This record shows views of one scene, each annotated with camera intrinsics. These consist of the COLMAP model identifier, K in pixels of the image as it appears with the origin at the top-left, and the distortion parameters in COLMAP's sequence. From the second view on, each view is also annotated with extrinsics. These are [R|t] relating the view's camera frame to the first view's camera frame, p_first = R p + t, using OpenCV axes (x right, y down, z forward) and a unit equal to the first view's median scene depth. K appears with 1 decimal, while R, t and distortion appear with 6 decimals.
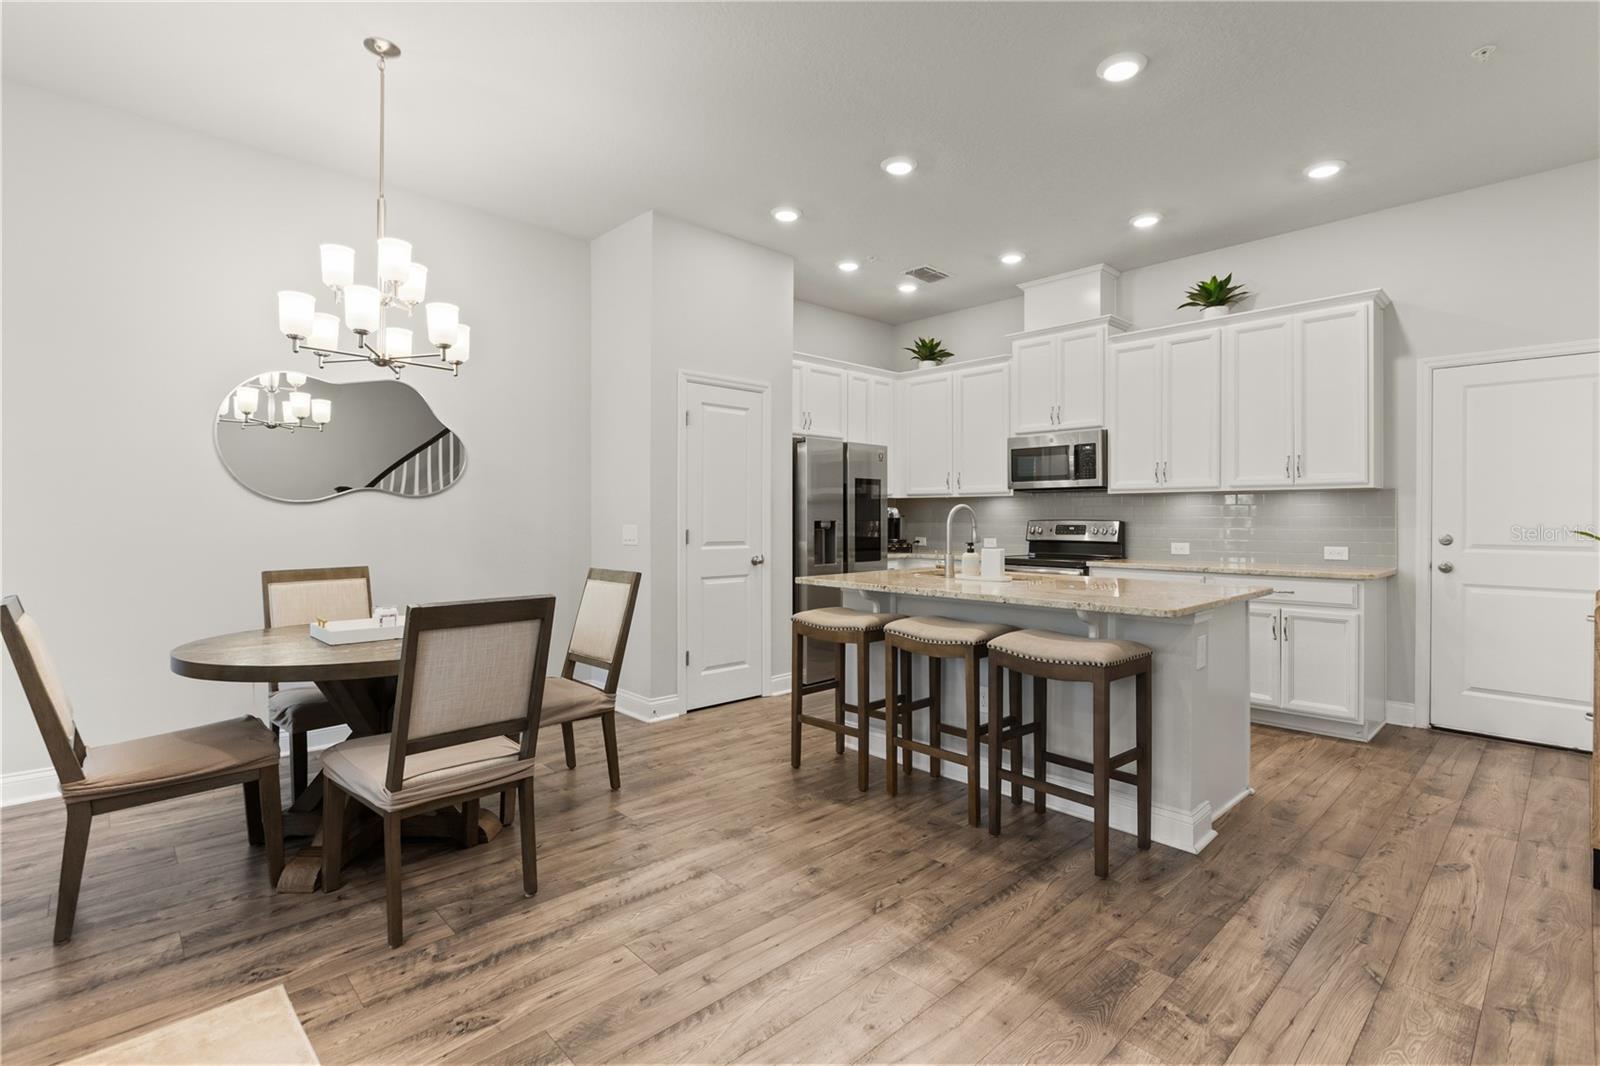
lens RADIAL K [[744.5, 0, 810.3], [0, 744.5, 519.6], [0, 0, 1]] dist [-0.003268, 0.000071]
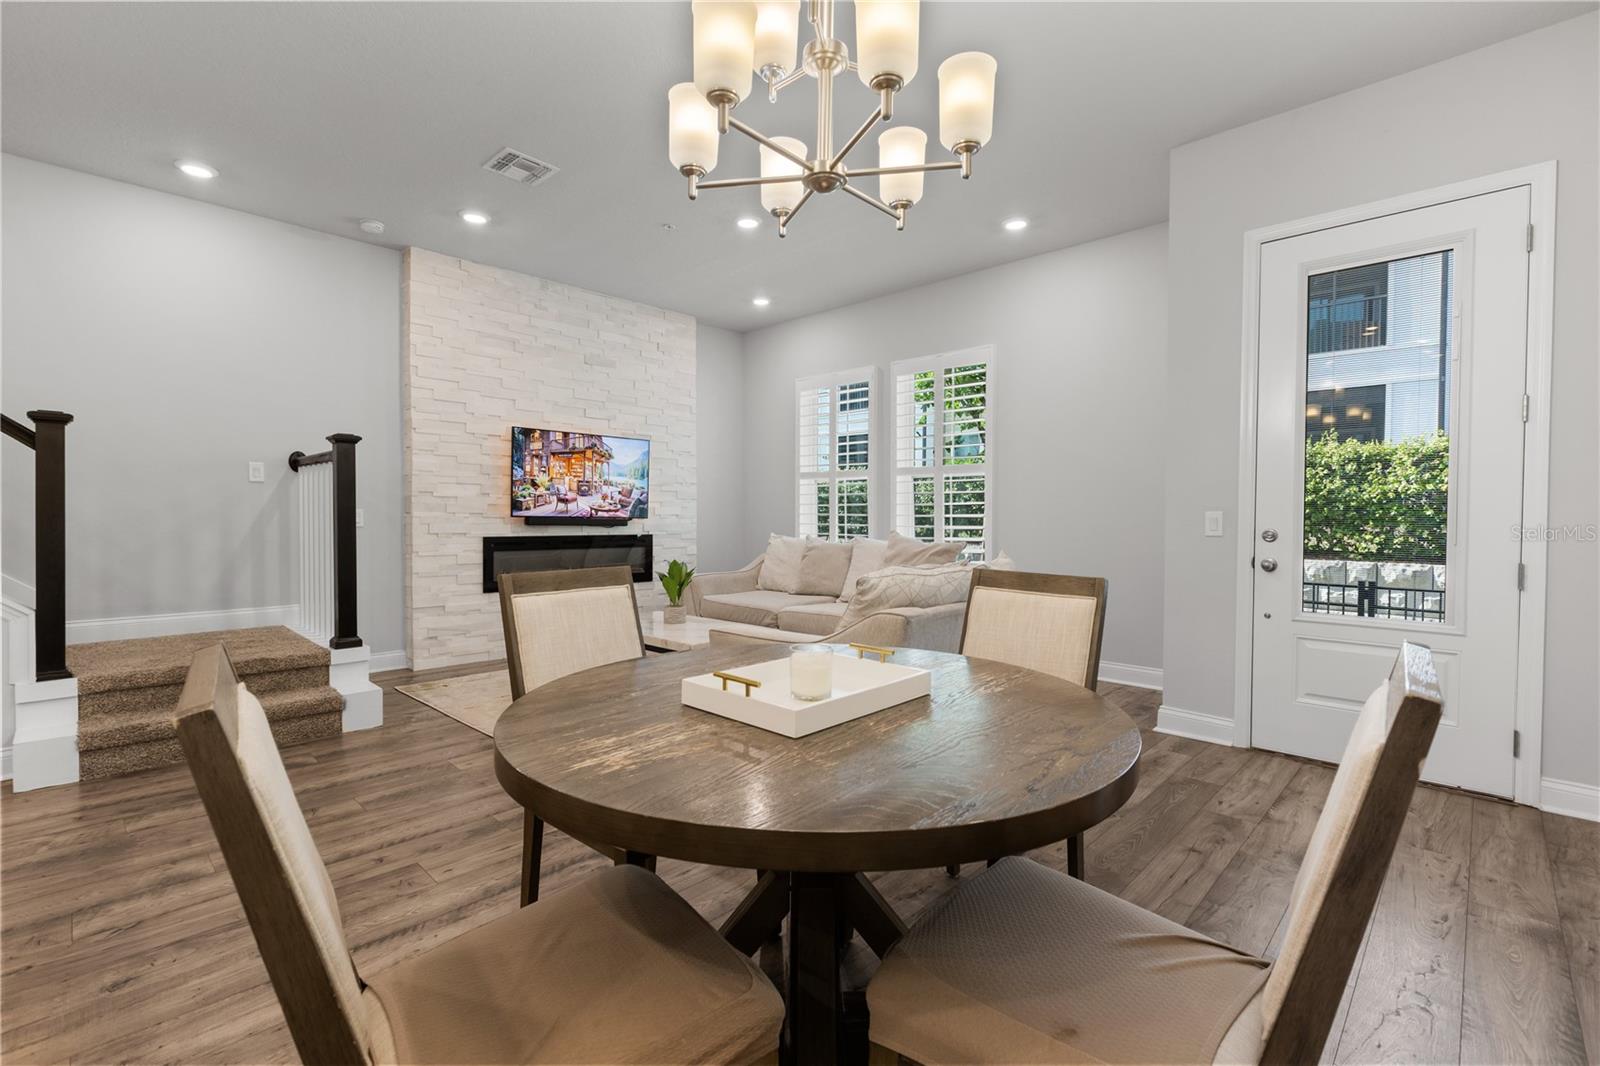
lens RADIAL K [[716.4, 0, 808.1], [0, 716.4, 530.1], [0, 0, 1]] dist [0.002199, 0.000301]
pose [[-0.999303, -0.006657, -0.036724, -0.373596], [-0.007599, 0.999644, 0.025580, 0.012538], [0.036541, 0.025841, -0.998998, 1.022447]]
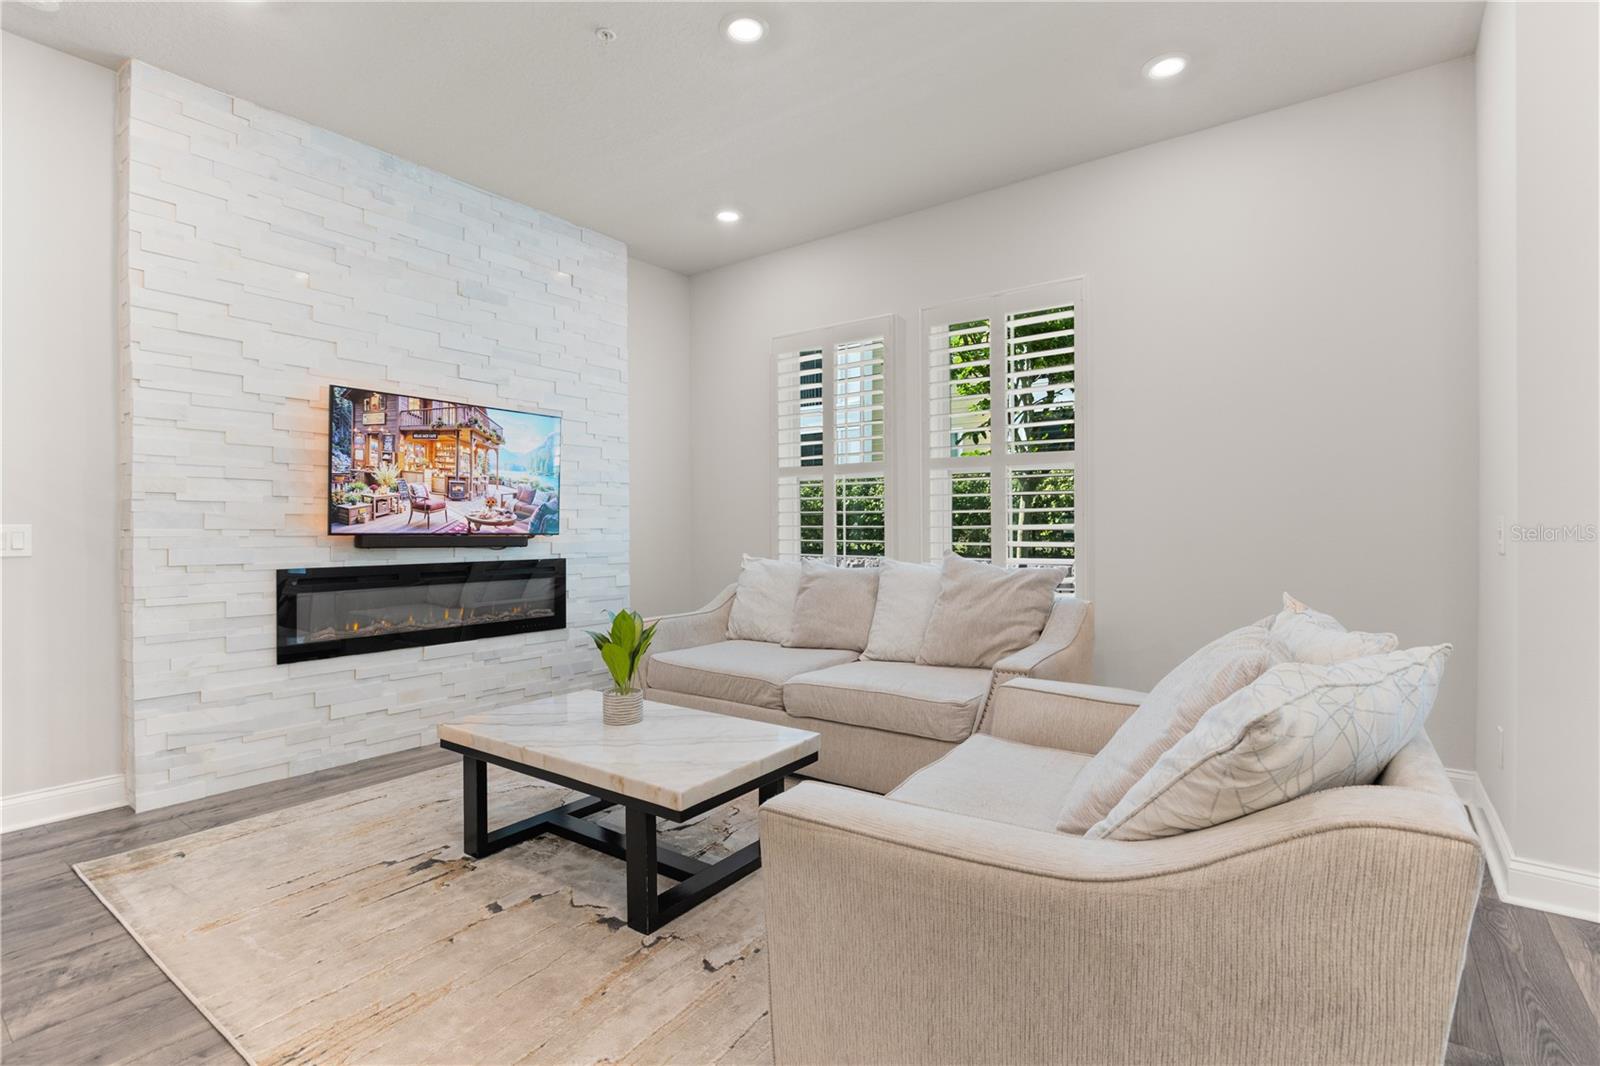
lens RADIAL K [[744.5, 0, 812.1], [0, 744.5, 532.1], [0, 0, 1]] dist [-0.003268, 0.000071]
pose [[-0.985747, 0.002595, -0.168212, -0.266523], [0.000605, 0.999929, 0.011877, 0.013242], [0.168231, 0.011606, -0.985679, 0.592348]]
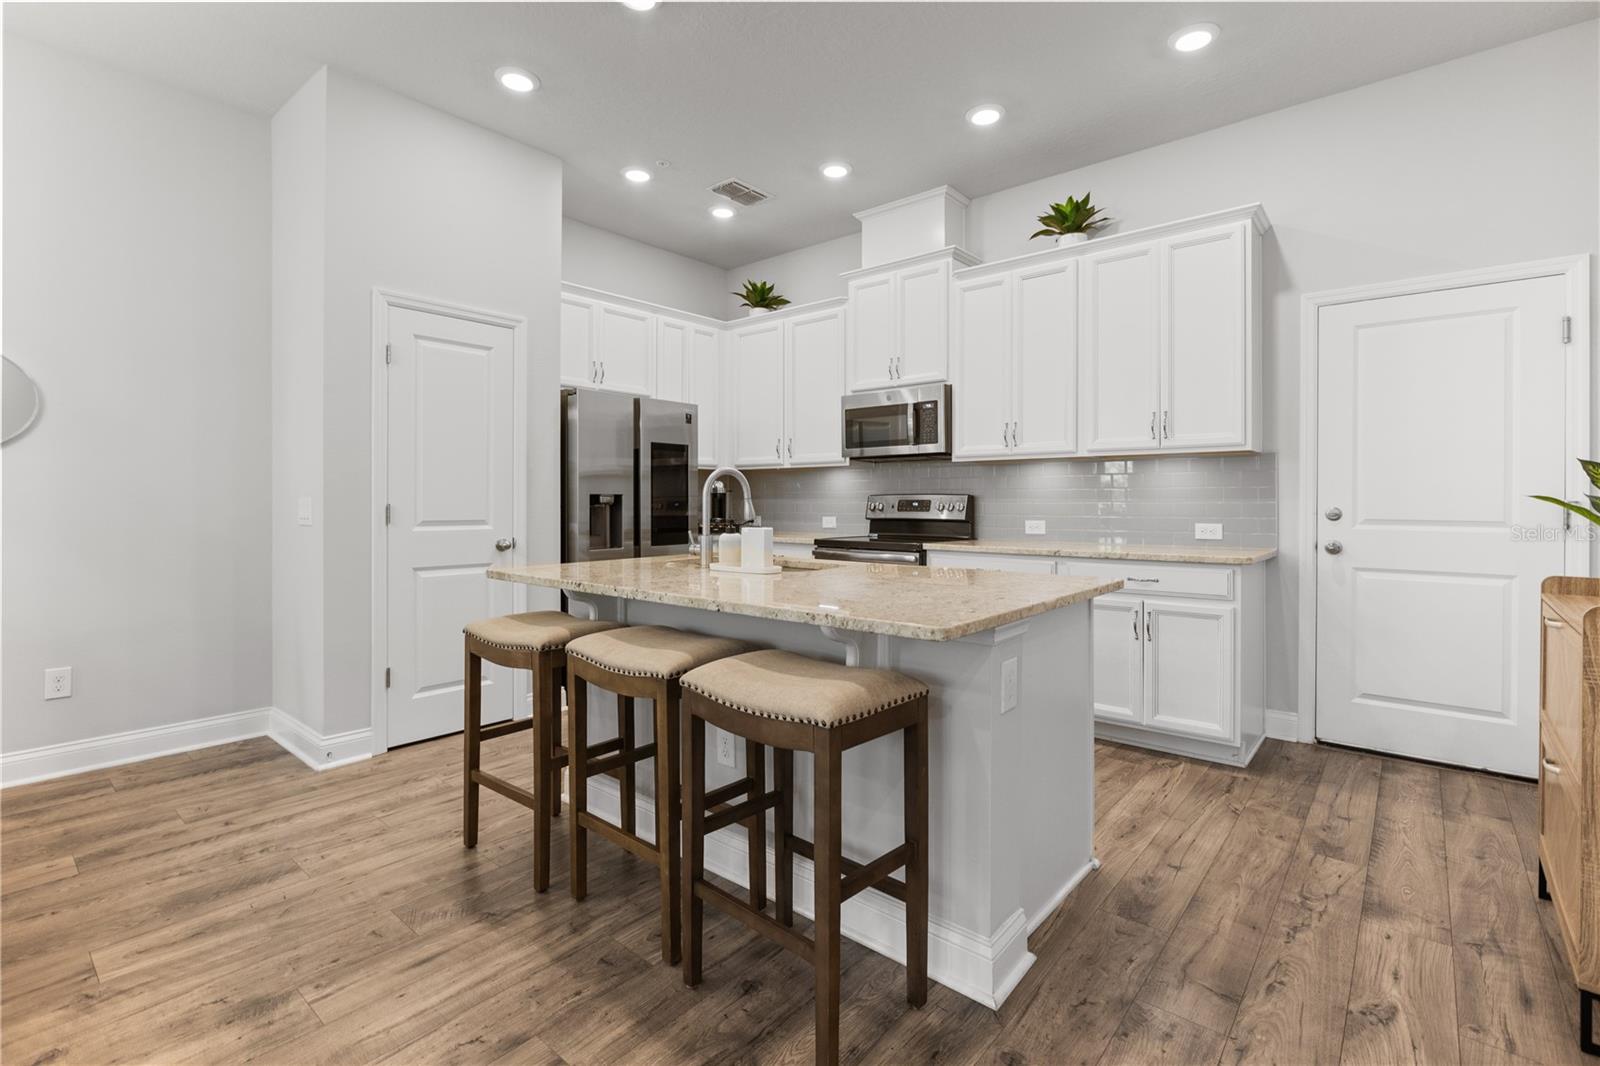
lens RADIAL K [[744.5, 0, 798.1], [0, 744.5, 494.2], [0, 0, 1]] dist [-0.003268, 0.000071]
pose [[0.994784, 0.000468, 0.102005, 0.179712], [0.000517, 0.999954, -0.009626, 0.011722], [-0.102005, 0.009628, 0.994737, 0.240815]]
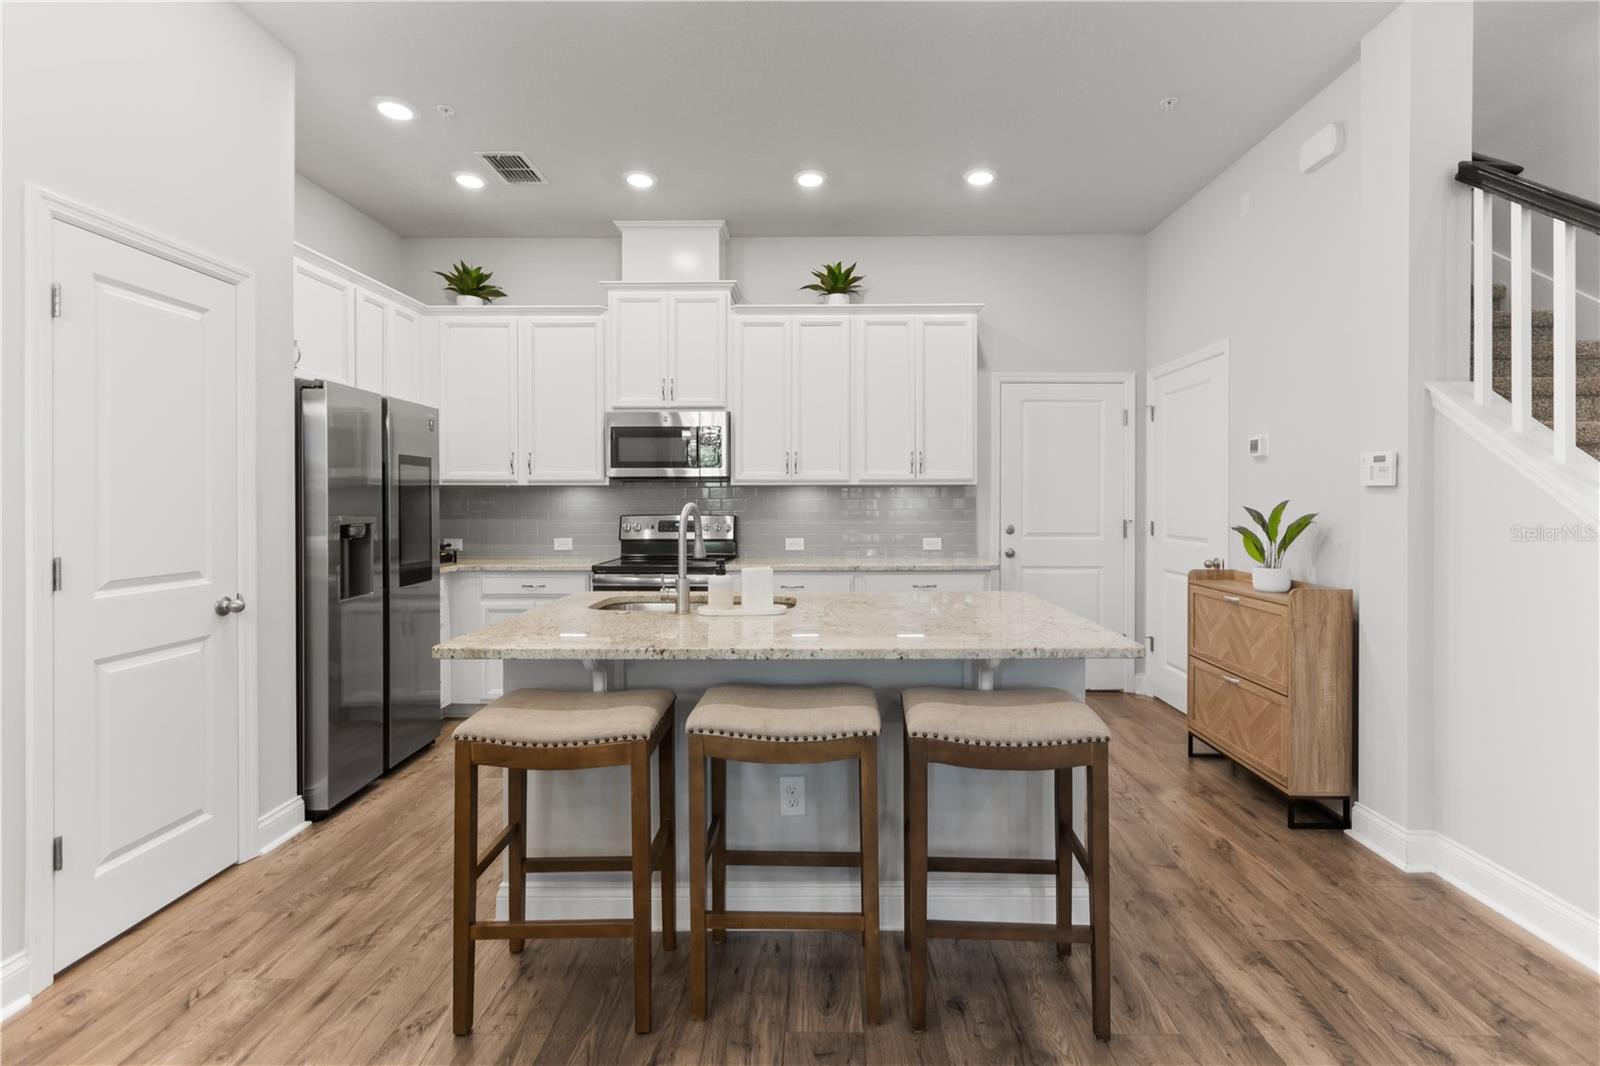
lens RADIAL K [[716.4, 0, 815.2], [0, 716.4, 501.9], [0, 0, 1]] dist [0.002199, 0.000301]
pose [[0.695351, -0.003256, 0.718663, -0.171084], [0.004378, 0.999990, 0.000294, -0.018406], [-0.718657, 0.002942, 0.695359, 0.426464]]
